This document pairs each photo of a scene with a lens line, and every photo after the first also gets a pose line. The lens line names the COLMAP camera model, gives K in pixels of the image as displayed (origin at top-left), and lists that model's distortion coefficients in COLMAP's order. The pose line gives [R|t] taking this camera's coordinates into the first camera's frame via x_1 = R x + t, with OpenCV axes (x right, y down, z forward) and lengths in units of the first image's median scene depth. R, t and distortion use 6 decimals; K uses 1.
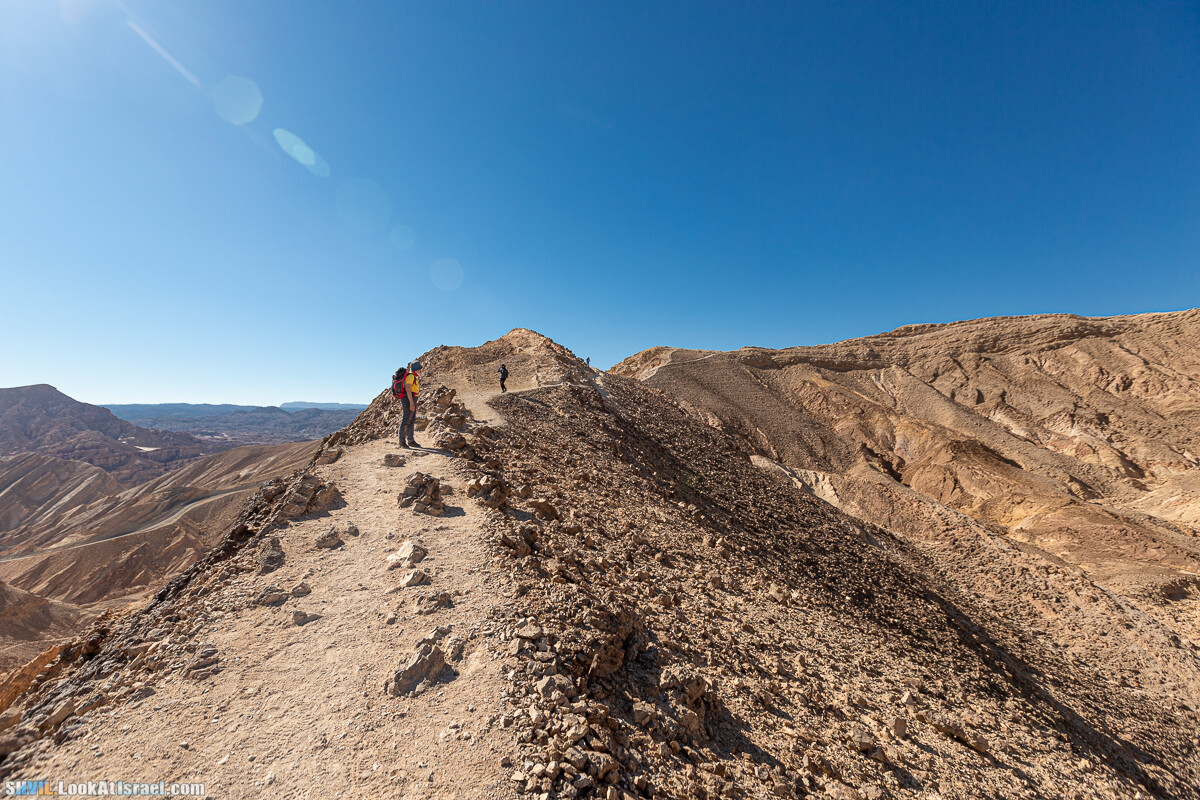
lens RADIAL K [[533.2, 0, 584.7], [0, 533.2, 391.1], [0, 0, 1]] dist [0.002718, -0.001223]
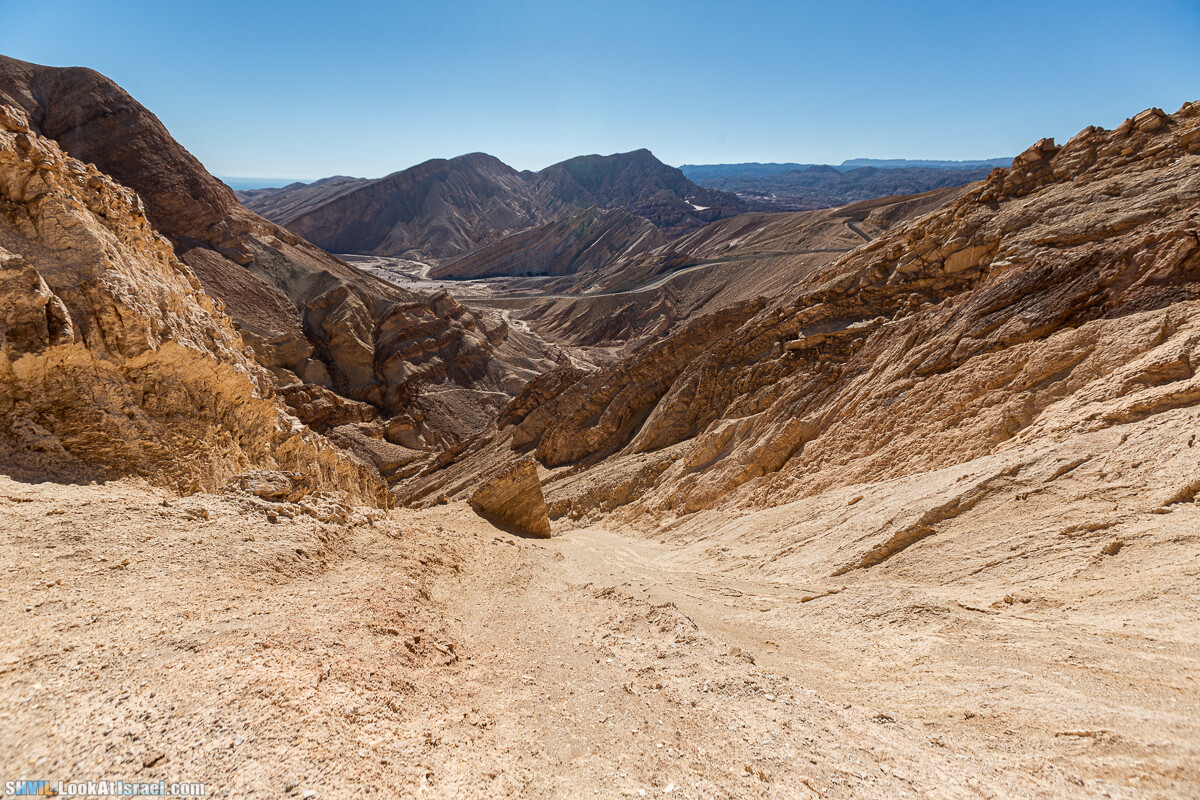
lens RADIAL K [[533.2, 0, 593.6], [0, 533.2, 384.7], [0, 0, 1]] dist [0.002718, -0.001223]
pose [[0.599629, 0.294781, -0.744009, 0.006346], [0.035064, 0.919118, 0.392419, 0.000004], [0.799510, -0.261394, 0.540793, 0.153960]]
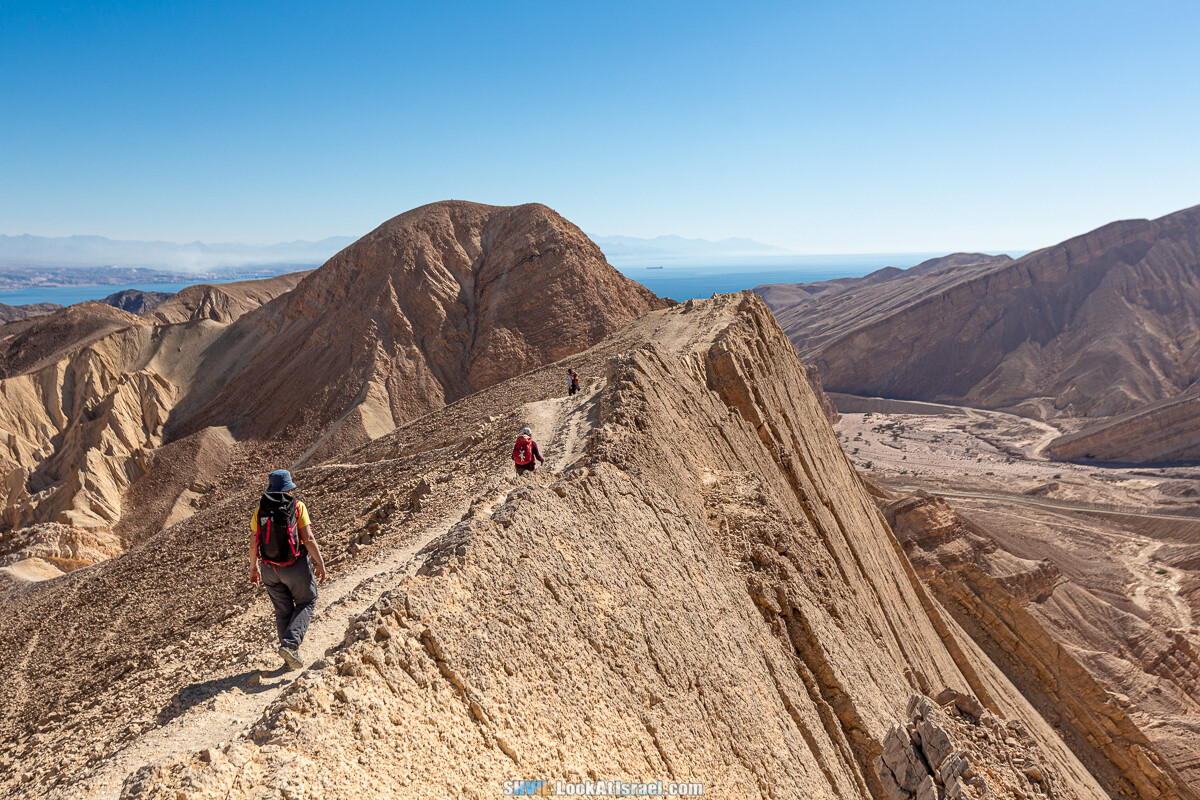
lens RADIAL K [[1124.2, 0, 598.6], [0, 1124.2, 374.4], [0, 0, 1]] dist [0.007768, 0.000000]
pose [[-0.109381, 0.106870, -0.988238, 0.105891], [0.098892, 0.990441, 0.096162, -0.023173], [0.989068, -0.087211, -0.118904, 0.223154]]
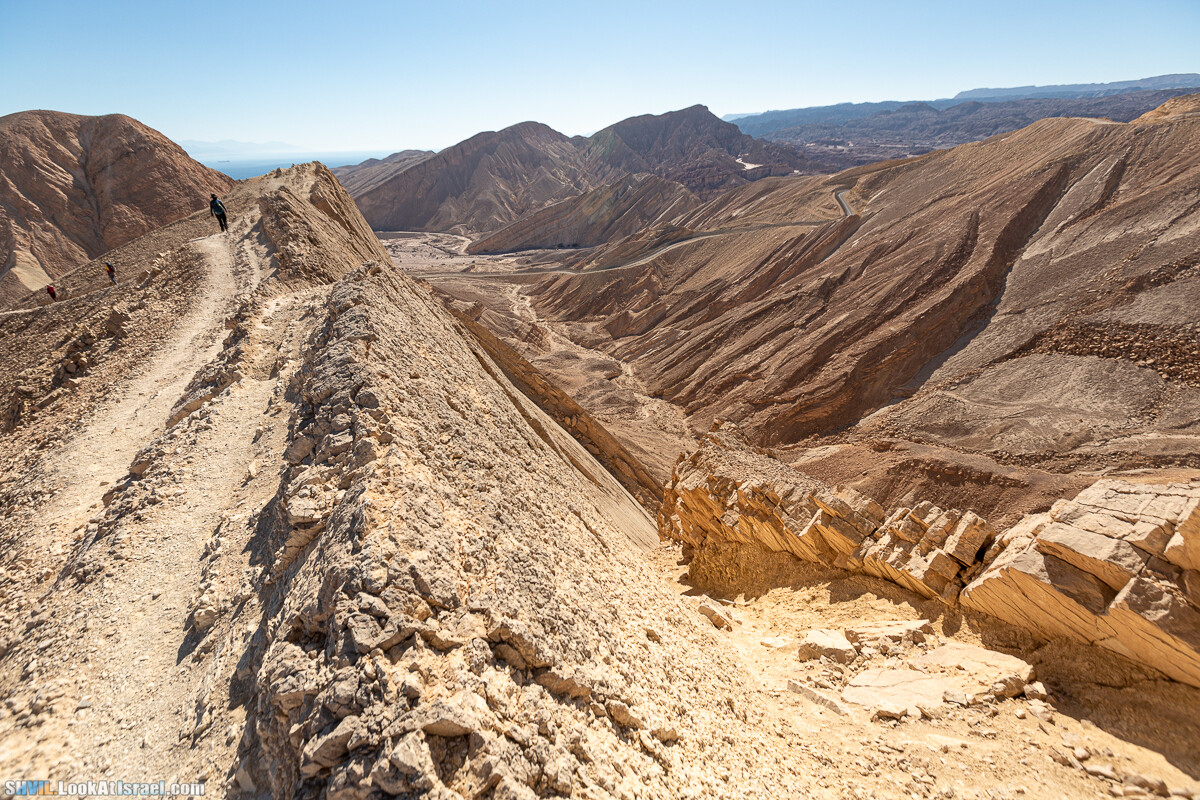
lens RADIAL K [[533.2, 0, 591.5], [0, 533.2, 392.5], [0, 0, 1]] dist [0.002718, -0.001223]
pose [[0.482905, 0.360565, -0.797994, 0.099265], [0.096540, 0.883817, 0.457764, -0.022038], [0.870335, -0.298096, 0.391991, 0.220572]]
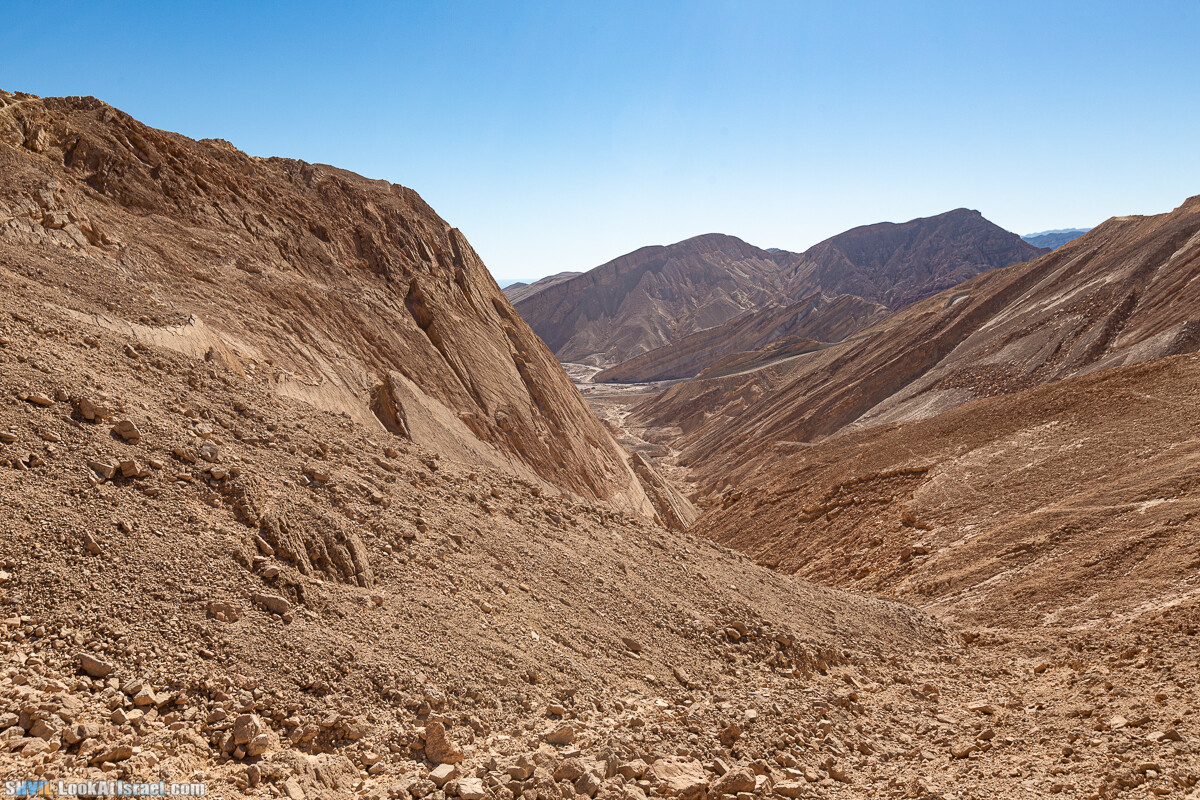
lens RADIAL K [[924.0, 0, 600.8], [0, 924.0, 399.1], [0, 0, 1]] dist [0.002187, 0.004196]
pose [[0.215317, 0.125533, -0.968442, 0.503133], [0.106873, 0.982717, 0.151145, 0.001611], [0.970679, -0.136044, 0.198180, 0.219241]]
